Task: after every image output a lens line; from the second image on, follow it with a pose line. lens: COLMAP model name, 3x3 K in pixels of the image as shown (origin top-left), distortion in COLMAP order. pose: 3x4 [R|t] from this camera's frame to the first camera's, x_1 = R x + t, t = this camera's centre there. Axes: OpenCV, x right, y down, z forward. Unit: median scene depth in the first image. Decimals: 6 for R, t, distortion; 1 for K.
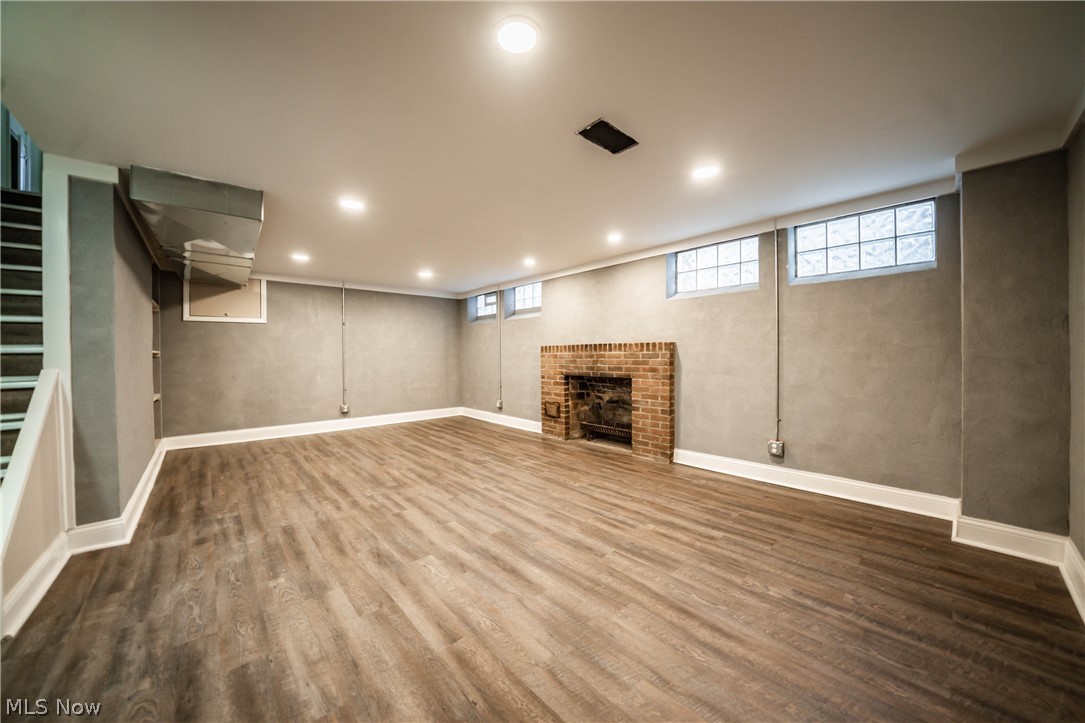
lens RADIAL K [[384.0, 0, 536.1], [0, 384.0, 358.1], [0, 0, 1]] dist [-0.030844, 0.003789]
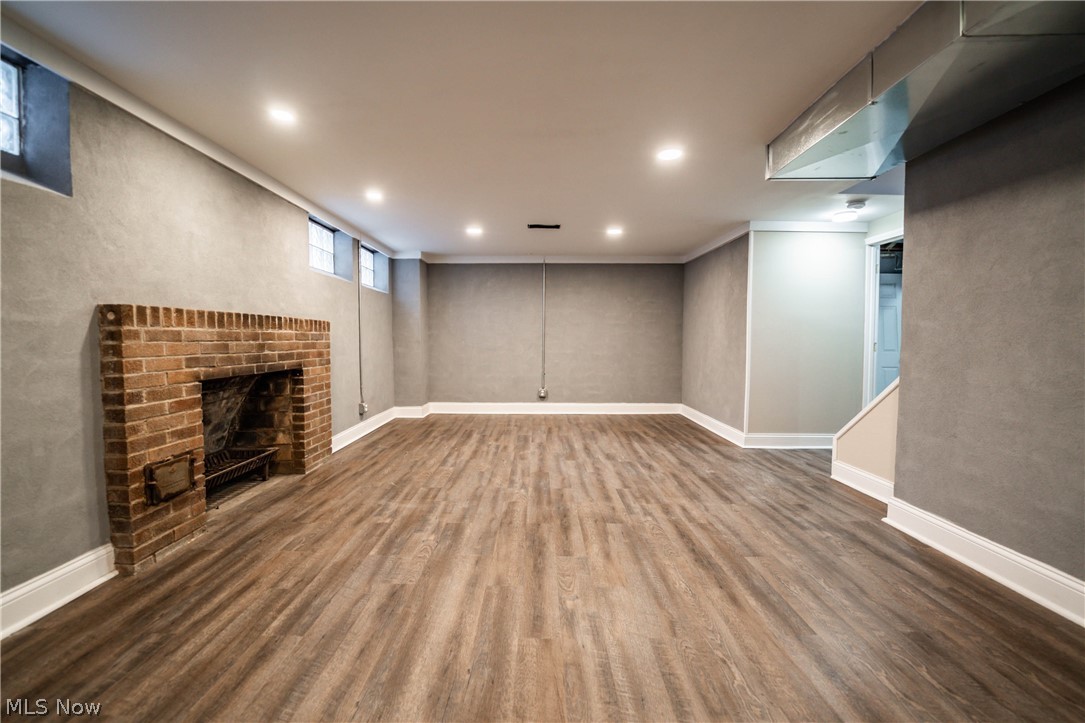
lens RADIAL K [[424.4, 0, 539.6], [0, 424.4, 357.3], [0, 0, 1]] dist [-0.022182, -0.000048]
pose [[-0.751216, -0.023111, 0.659651, -0.681318], [0.008949, 0.998938, 0.045190, 0.000880], [-0.659995, 0.039851, -0.750212, 1.457251]]
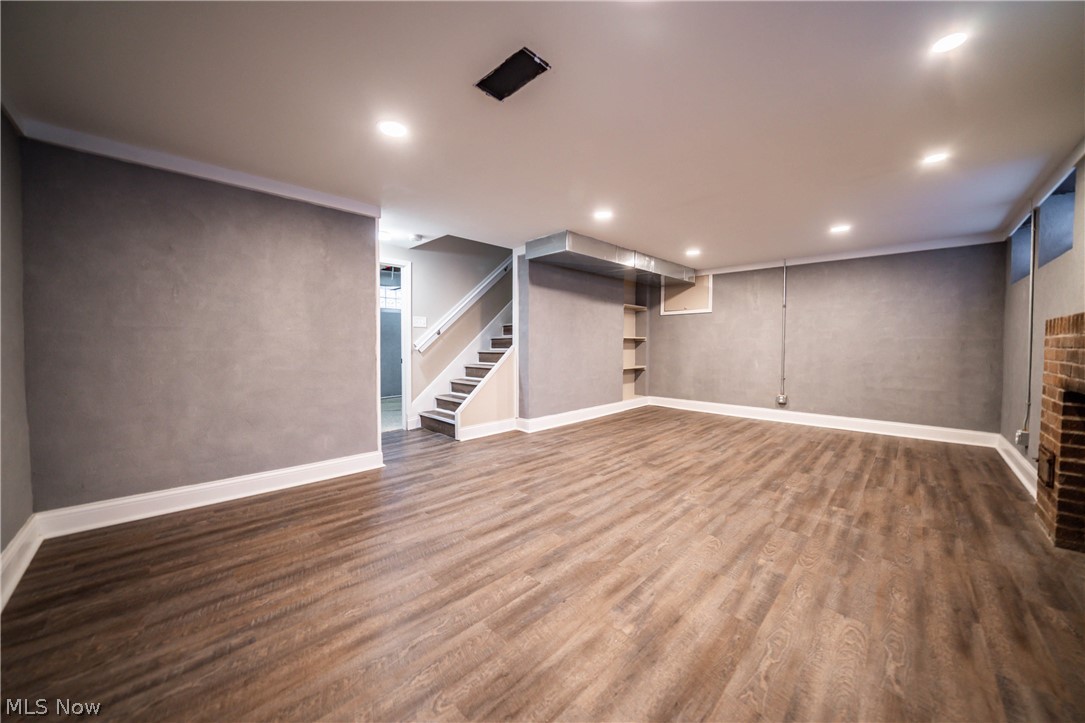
lens RADIAL K [[384.0, 0, 536.1], [0, 384.0, 358.1], [0, 0, 1]] dist [-0.030844, 0.003789]
pose [[0.056935, 0.046421, -0.997298, 0.568217], [-0.012885, 0.998869, 0.045759, 0.000588], [0.998295, 0.010245, 0.057469, 0.547583]]
